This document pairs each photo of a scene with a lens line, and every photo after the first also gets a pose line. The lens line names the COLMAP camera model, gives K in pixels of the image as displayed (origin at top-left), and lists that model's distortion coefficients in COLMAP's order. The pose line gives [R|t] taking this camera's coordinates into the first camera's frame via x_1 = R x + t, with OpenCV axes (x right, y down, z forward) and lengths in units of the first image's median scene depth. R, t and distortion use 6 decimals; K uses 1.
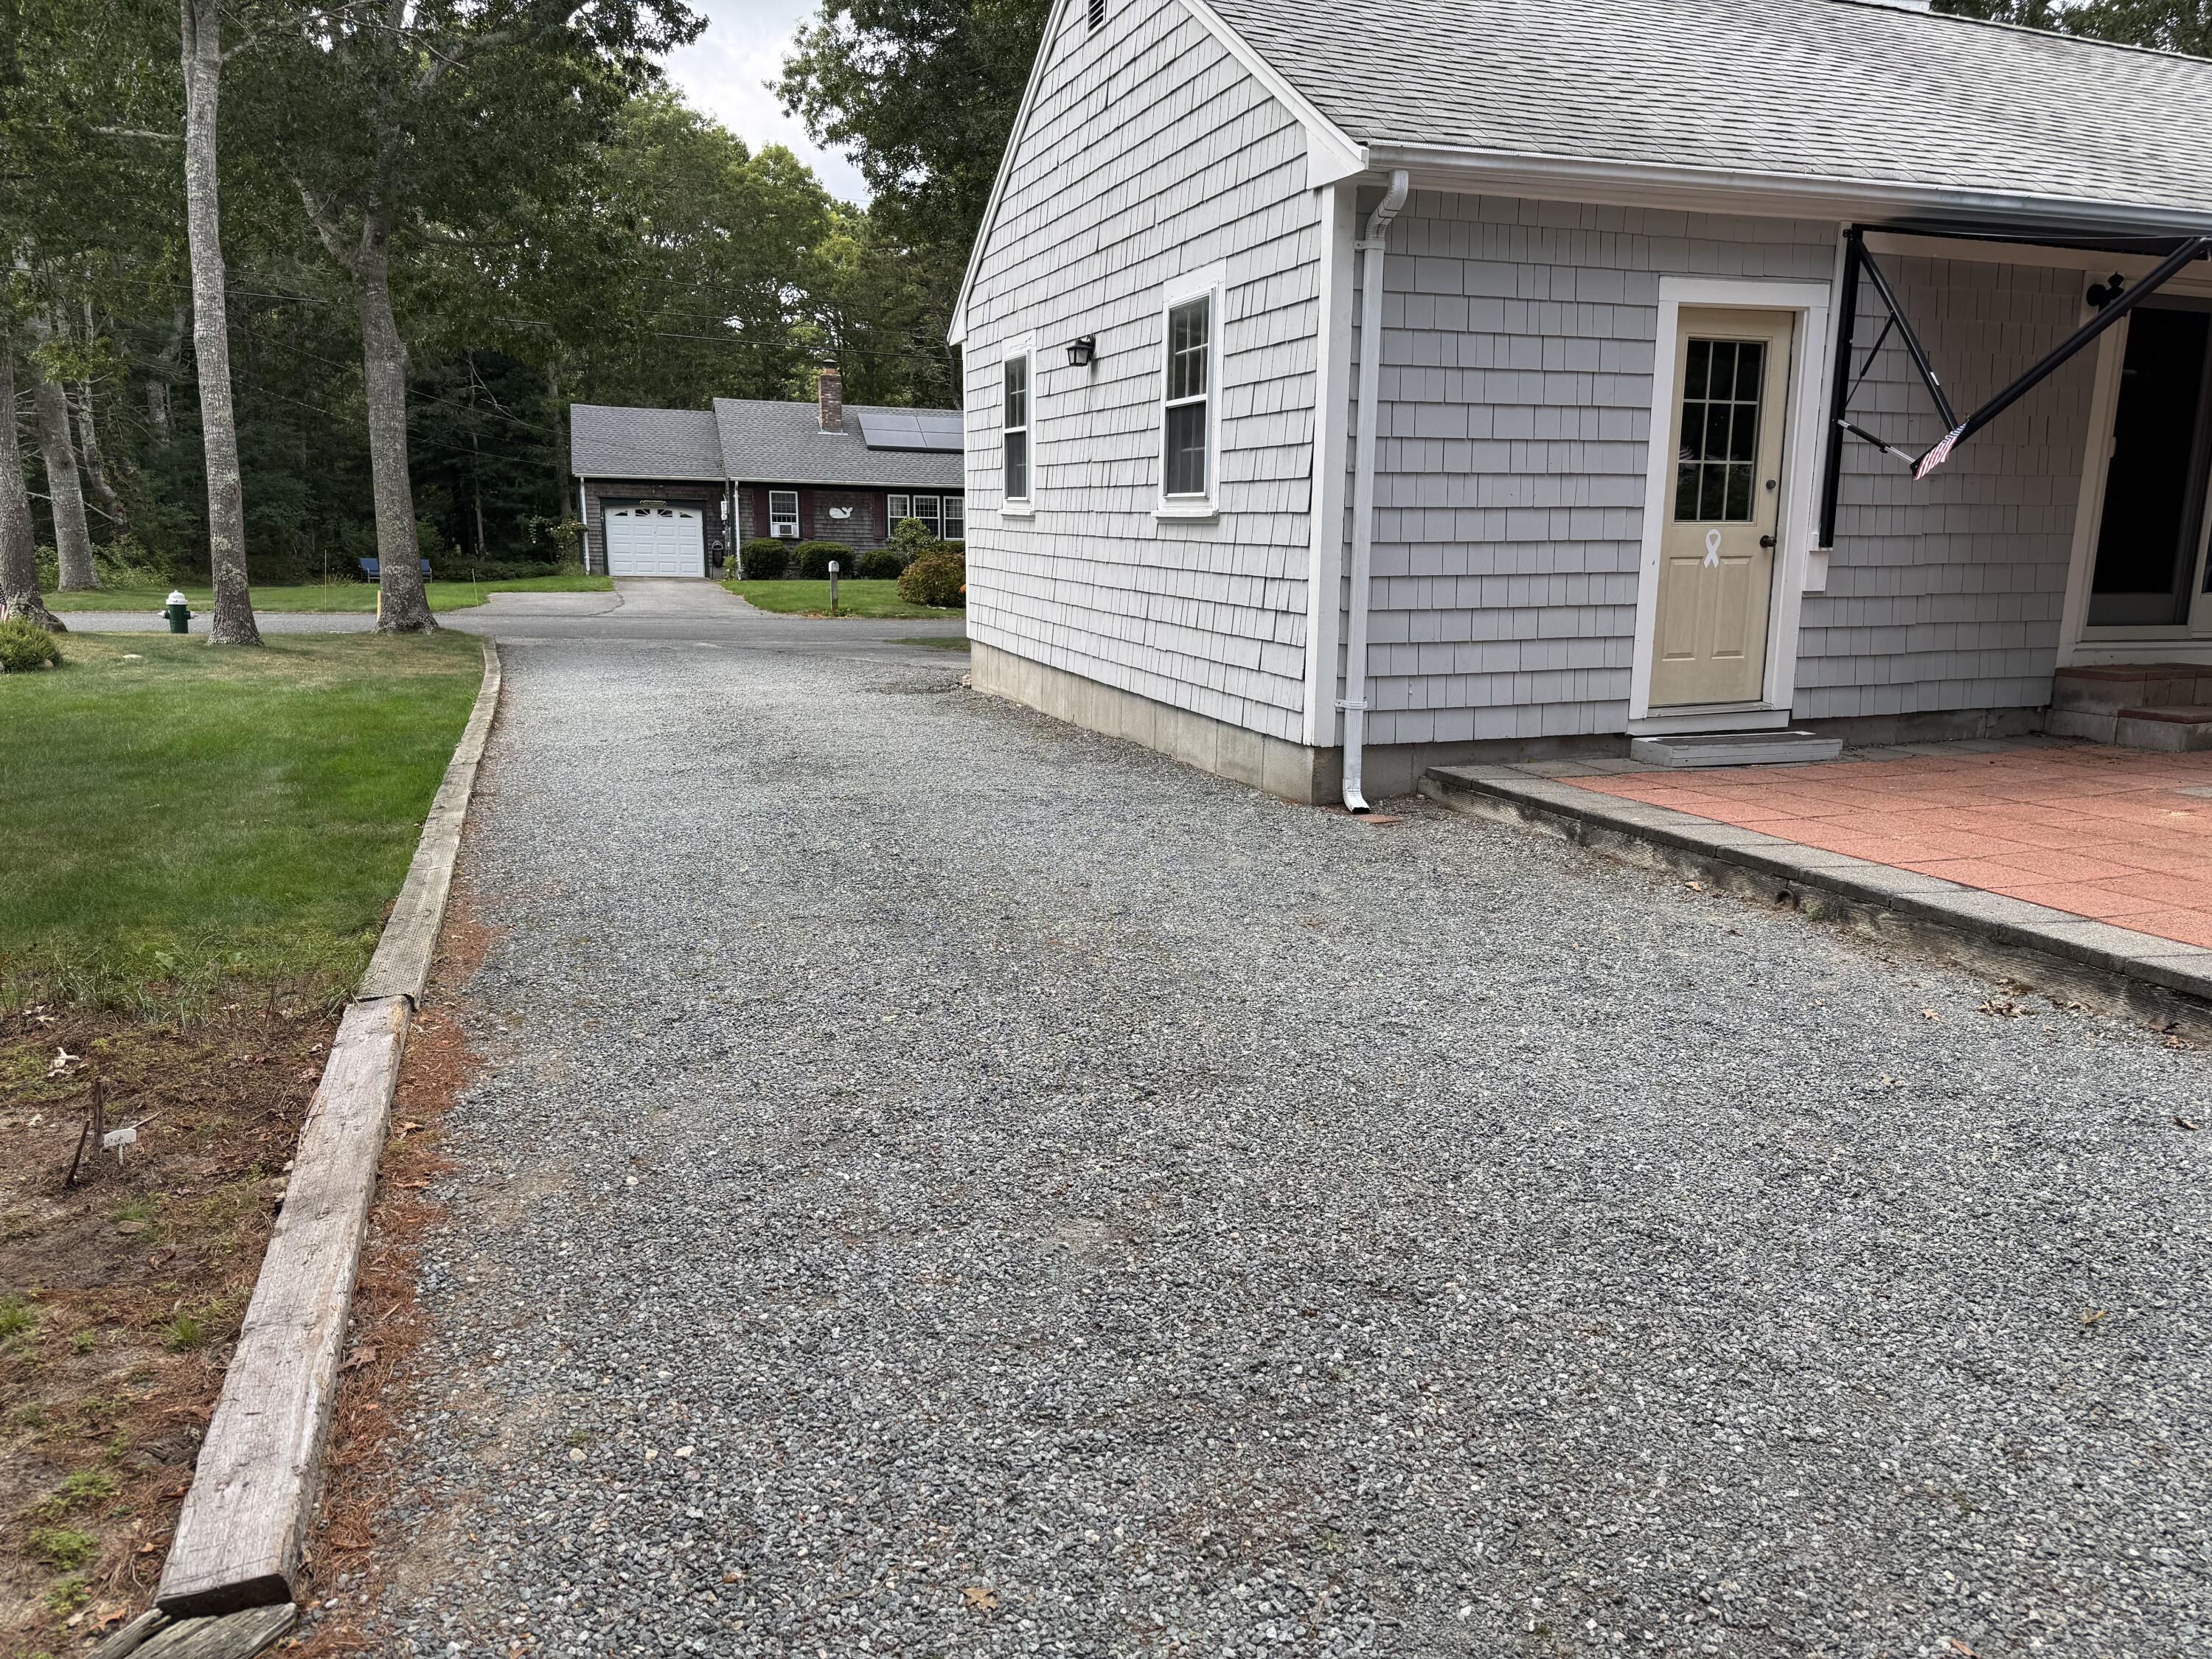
lens RADIAL K [[1575.6, 0, 1106.0], [0, 1575.6, 829.5], [0, 0, 1]] dist [0.072169, -0.102230]
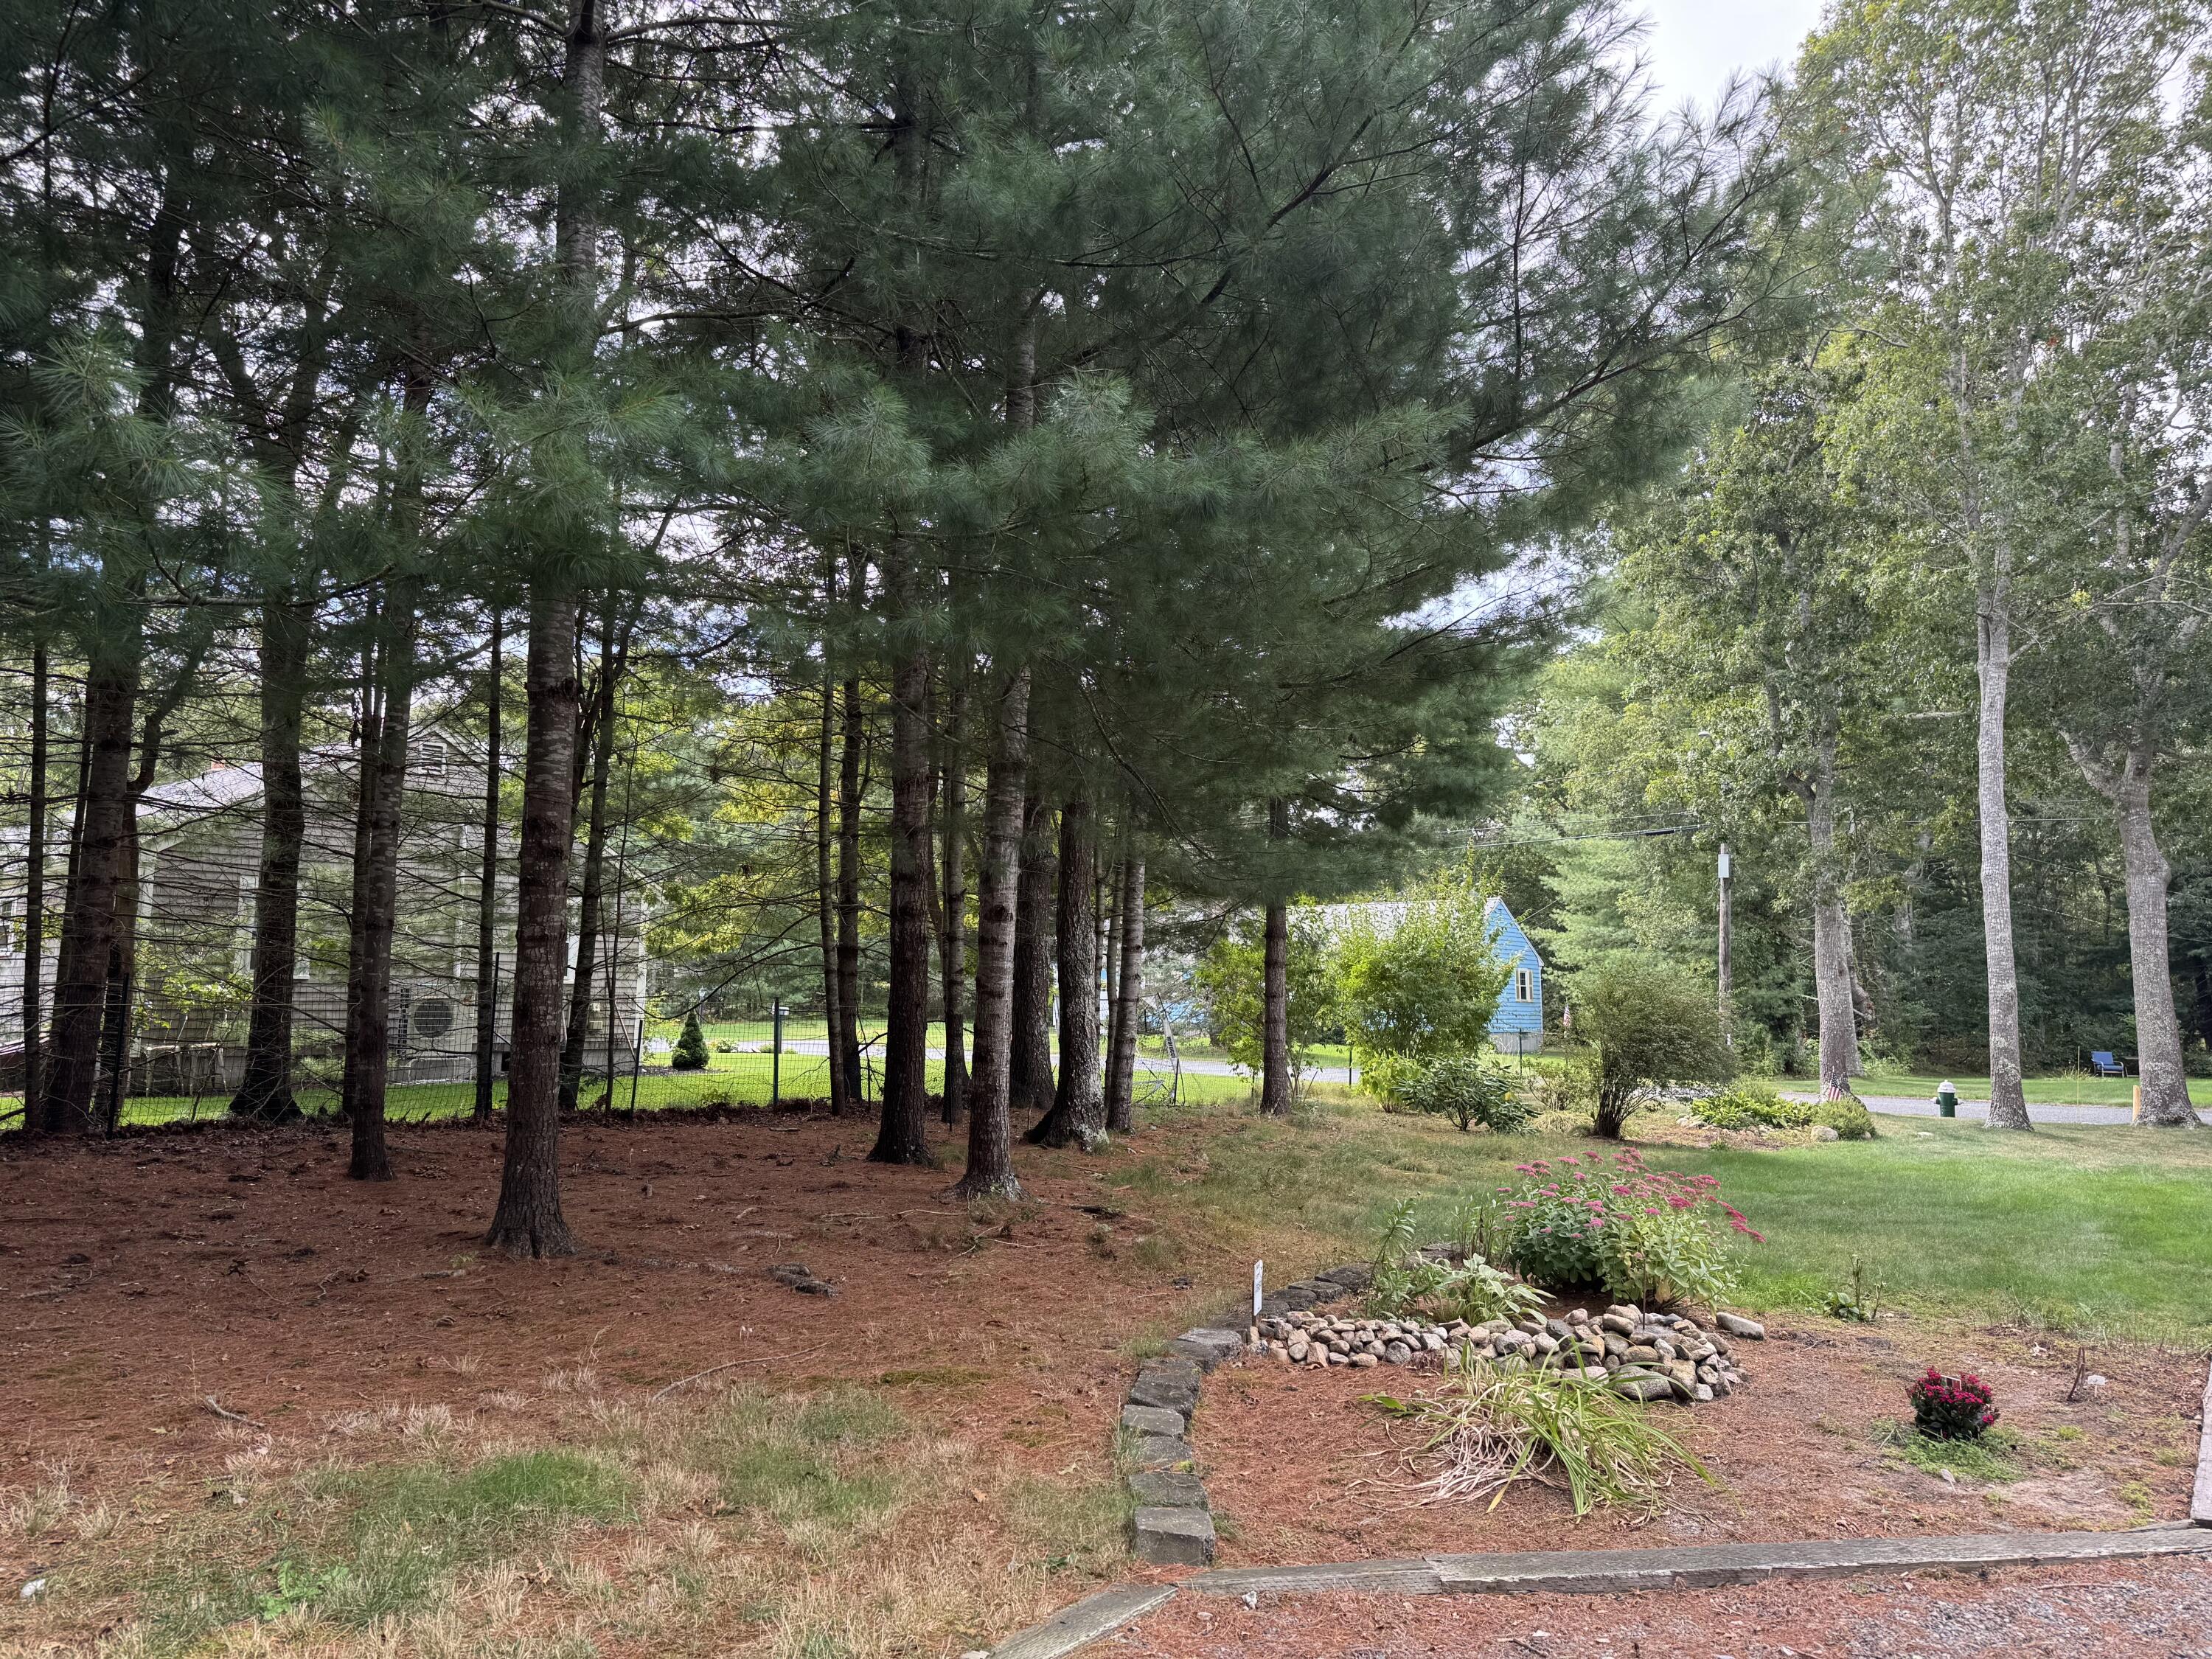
lens RADIAL K [[1564.3, 0, 1106.0], [0, 1564.3, 829.5], [0, 0, 1]] dist [-0.000560, 0.002444]
pose [[0.552342, -0.105494, -0.826916, 0.053736], [-0.150173, 0.963140, -0.223182, 0.026599], [0.819980, 0.247453, 0.516140, -0.176456]]
